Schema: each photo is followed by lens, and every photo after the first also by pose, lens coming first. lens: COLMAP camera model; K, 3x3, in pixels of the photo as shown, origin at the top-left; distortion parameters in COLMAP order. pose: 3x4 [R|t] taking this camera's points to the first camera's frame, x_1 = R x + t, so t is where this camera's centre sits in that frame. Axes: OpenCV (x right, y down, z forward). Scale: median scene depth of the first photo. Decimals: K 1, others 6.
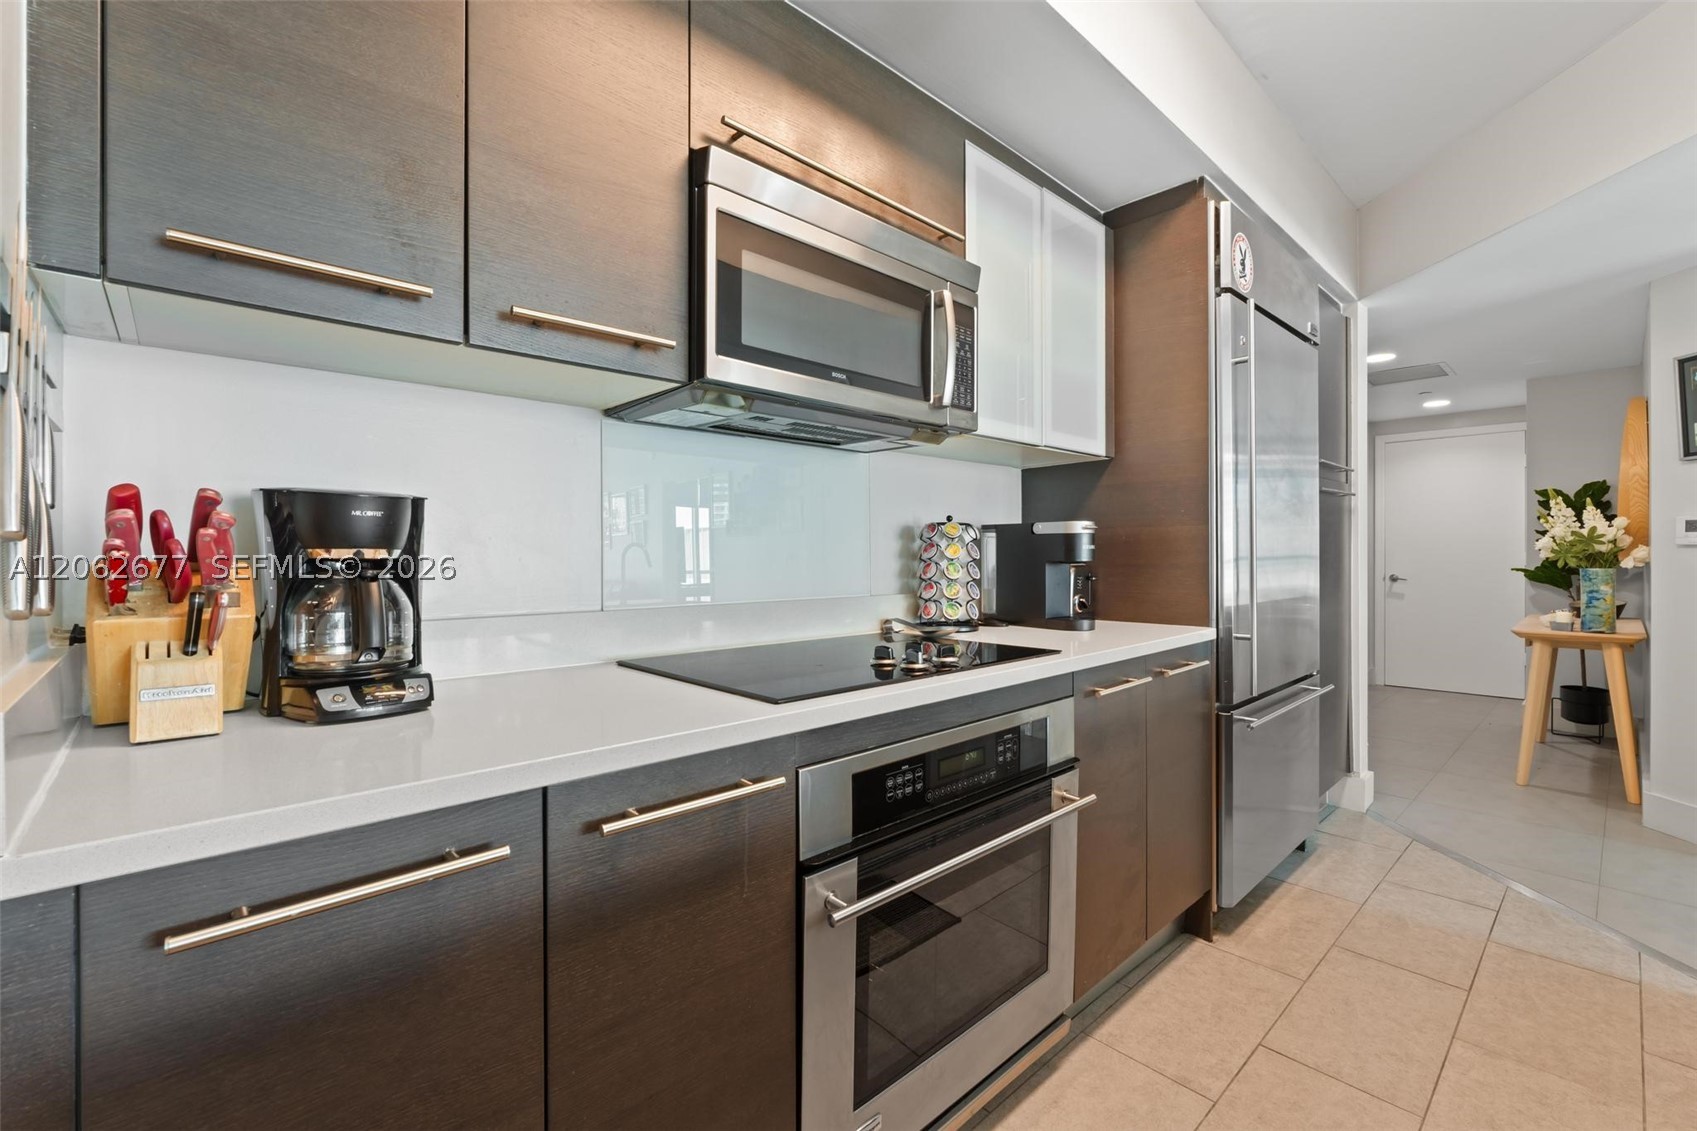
lens RADIAL K [[723.7, 0, 861.1], [0, 723.7, 556.0], [0, 0, 1]] dist [-0.006522, 0.000559]
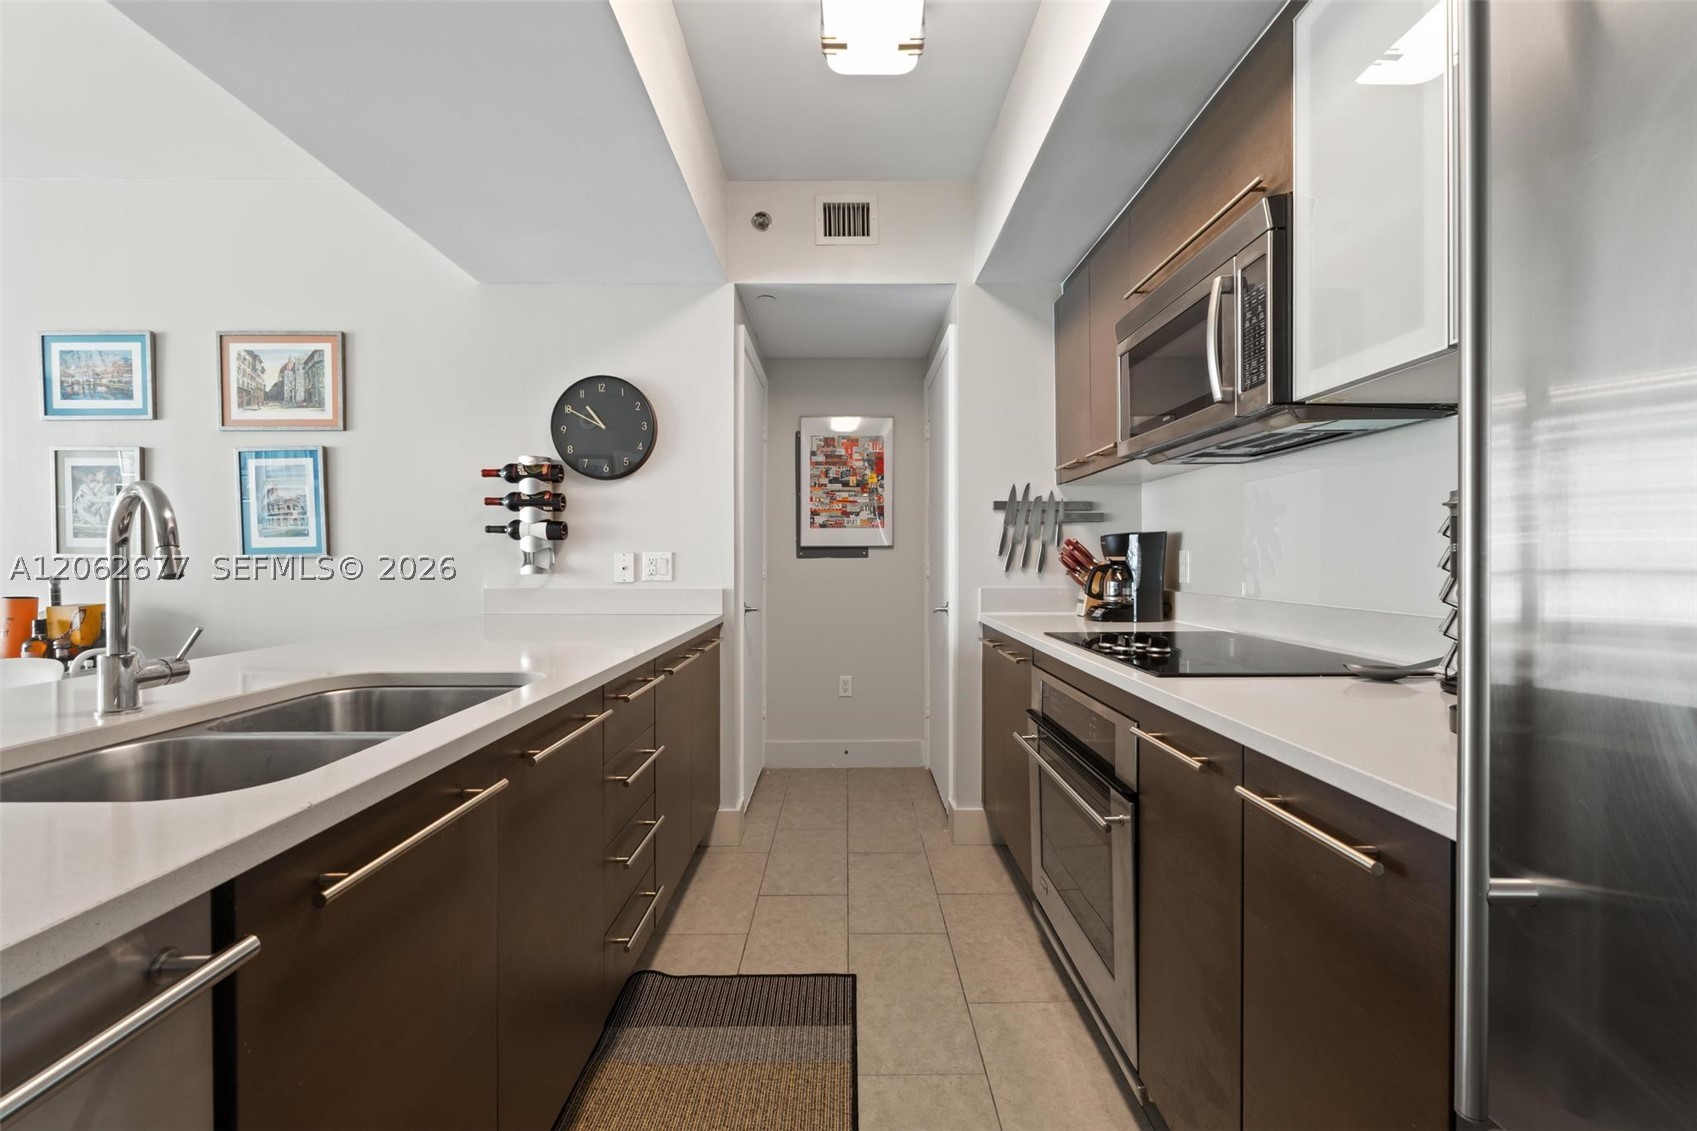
lens RADIAL K [[723.7, 0, 859.2], [0, 723.7, 562.5], [0, 0, 1]] dist [-0.006522, 0.000559]
pose [[-0.670631, 0.009029, -0.741736, 0.876378], [0.005810, 0.999959, 0.006919, -0.008323], [0.741768, 0.000330, -0.670656, 1.004079]]
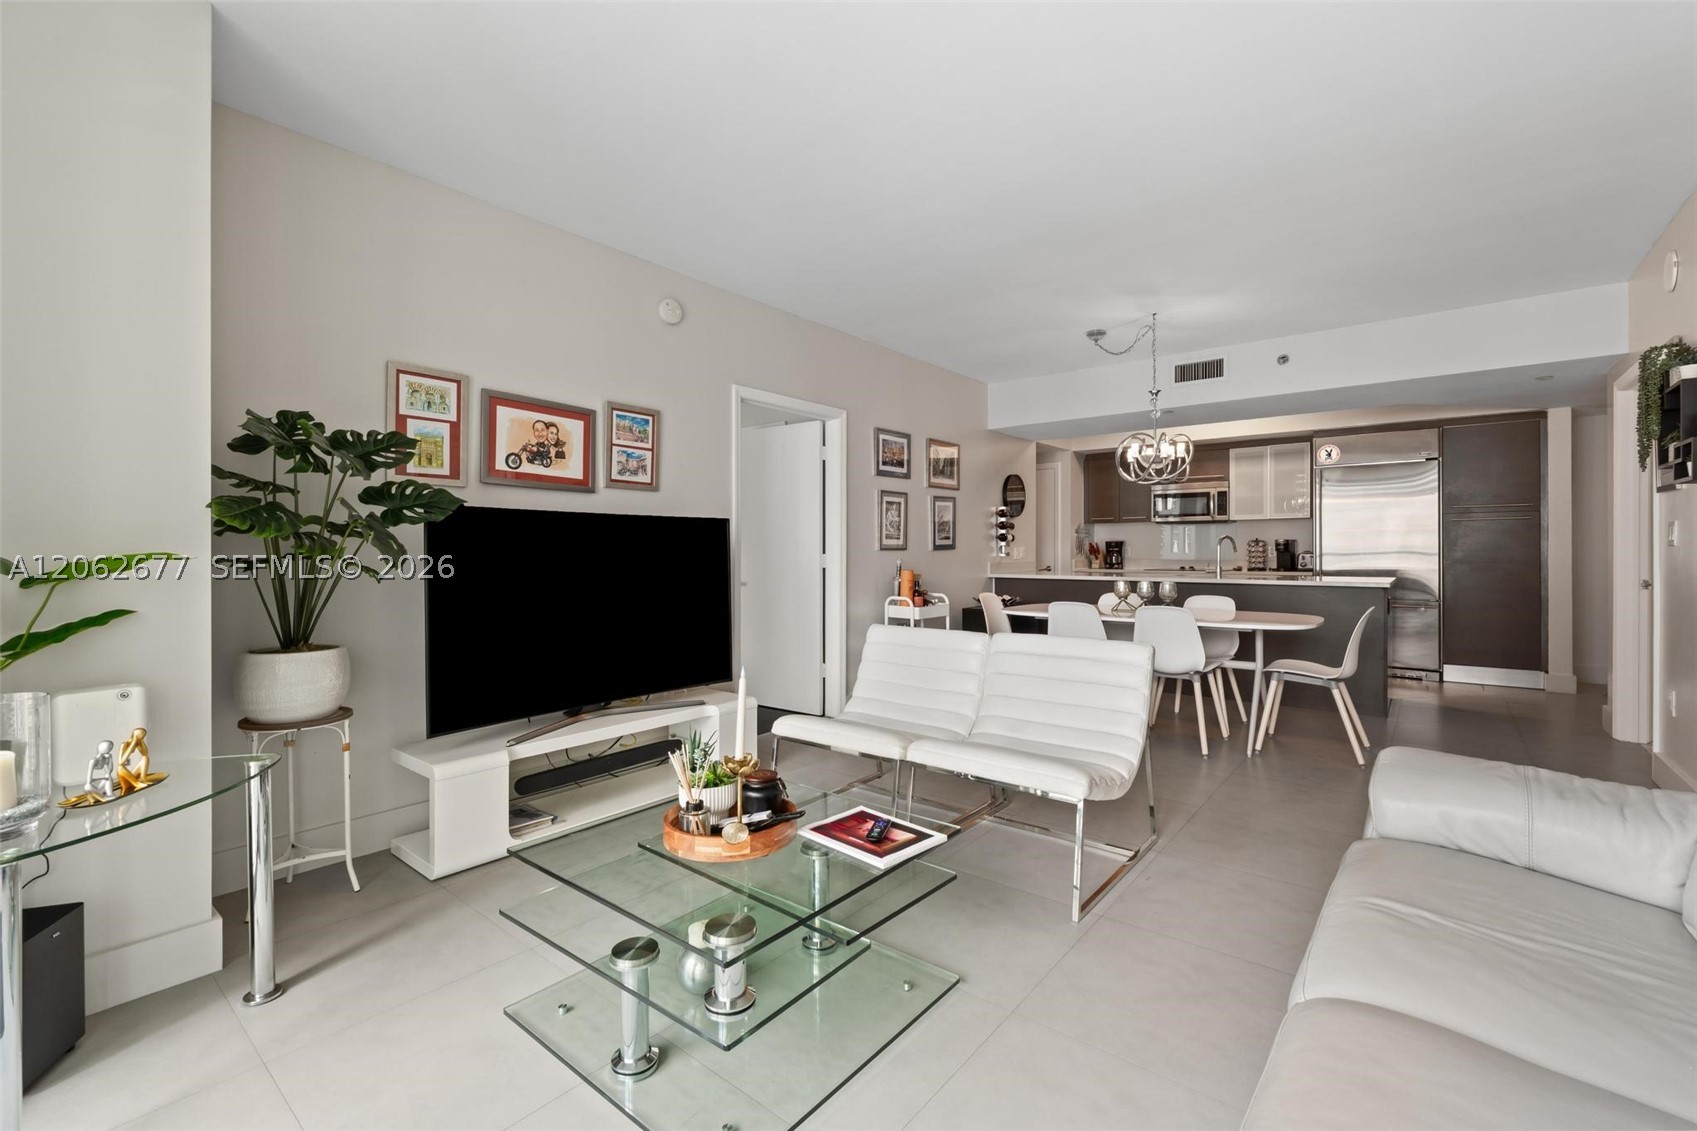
lens RADIAL K [[723.7, 0, 849.1], [0, 723.7, 550.6], [0, 0, 1]] dist [-0.006522, 0.000559]
pose [[0.135490, 0.008095, -0.990746, 3.384237], [0.005454, 0.999945, 0.008916, -0.037400], [0.990764, -0.006612, 0.135439, -1.471866]]
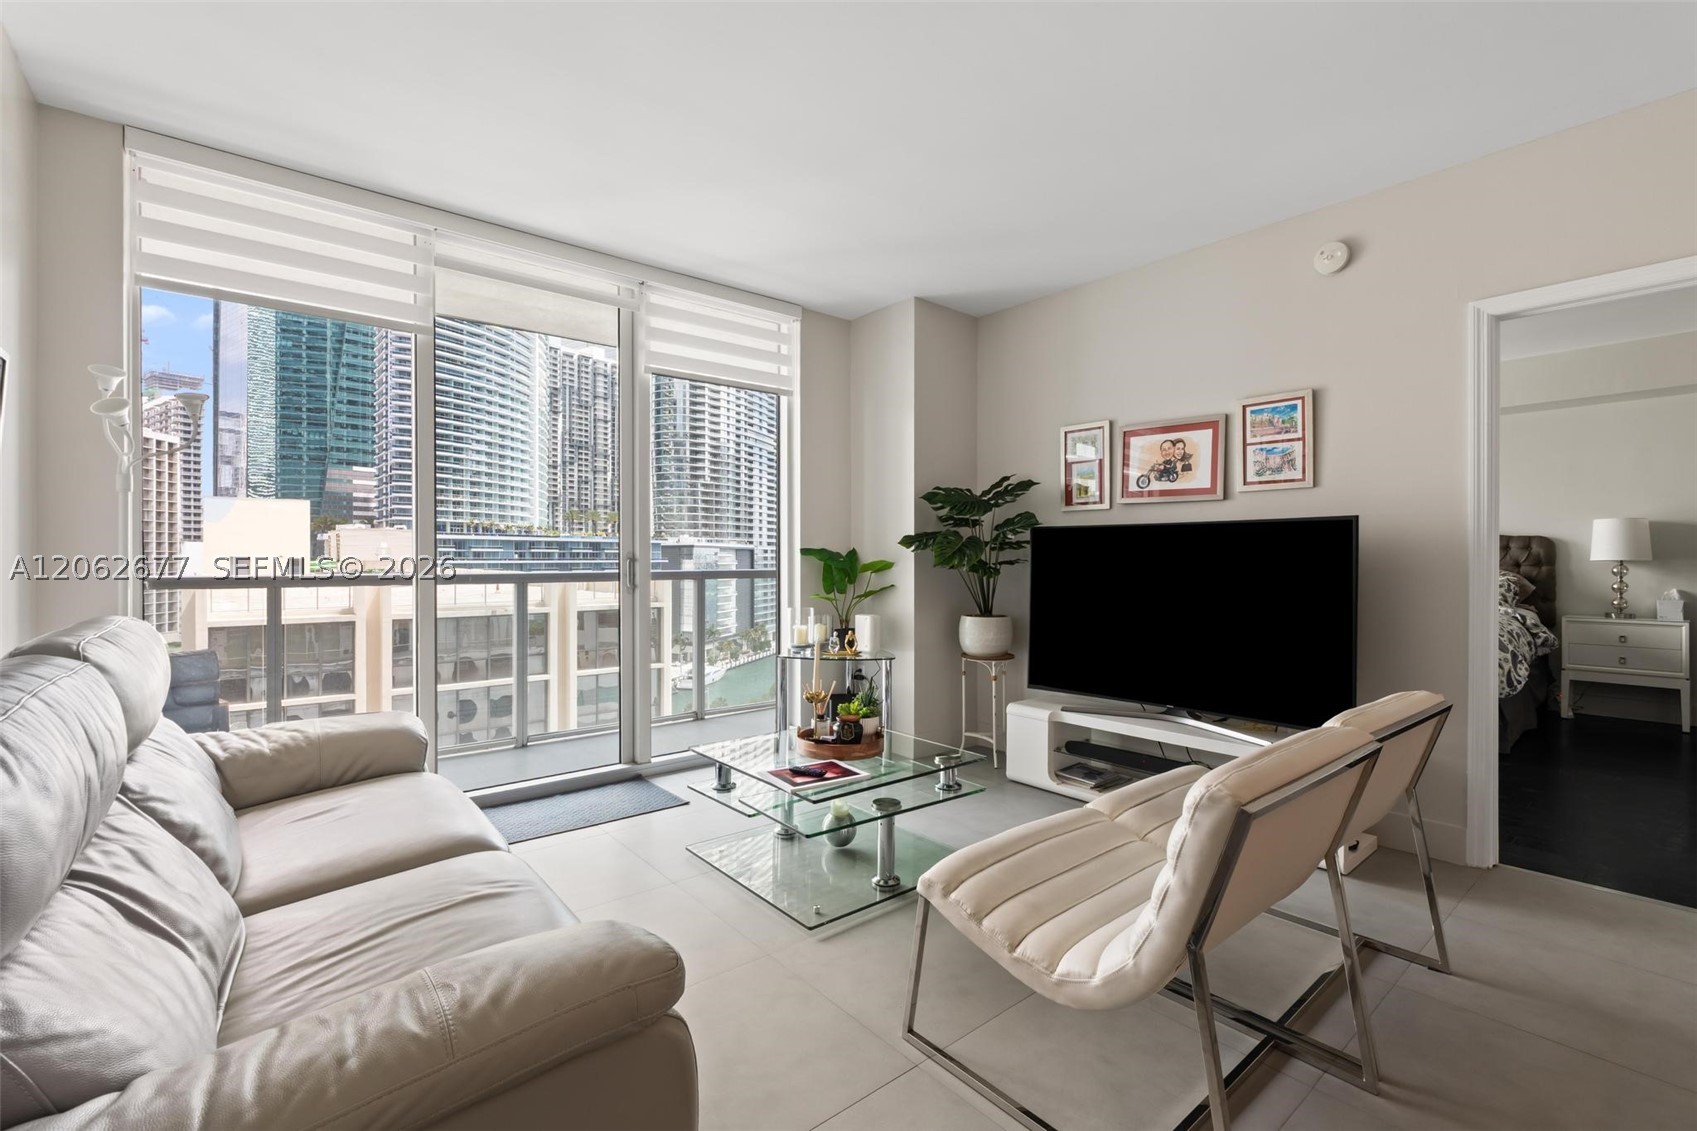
lens RADIAL K [[723.7, 0, 862.6], [0, 723.7, 569.4], [0, 0, 1]] dist [-0.006522, 0.000559]
pose [[-0.999276, 0.005332, 0.037664, 2.393543], [0.005734, 0.999928, 0.010583, -0.025229], [-0.037605, 0.010791, -0.999234, -0.175810]]
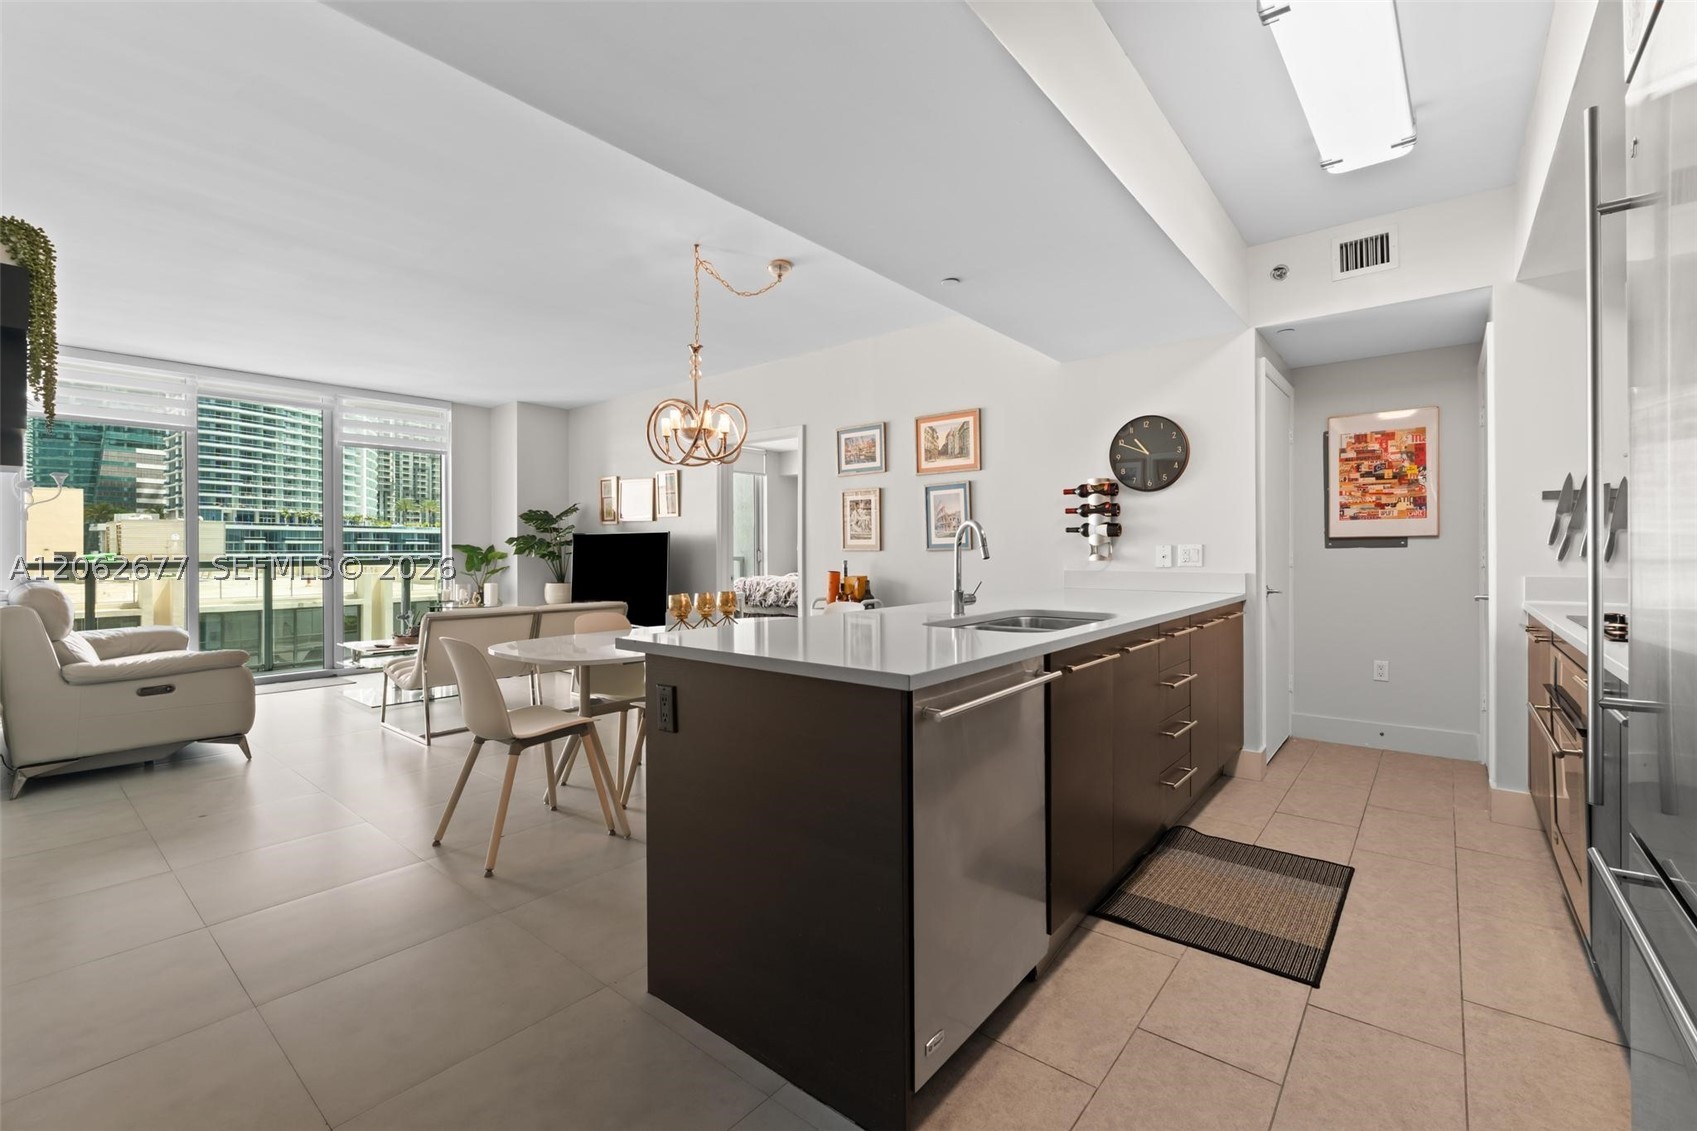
lens RADIAL K [[723.7, 0, 850.8], [0, 723.7, 549.6], [0, 0, 1]] dist [-0.006522, 0.000559]
pose [[-0.991513, 0.009337, -0.129672, 1.186763], [0.009964, 0.999942, -0.004182, -0.008571], [0.129626, -0.005438, -0.991548, 1.475156]]
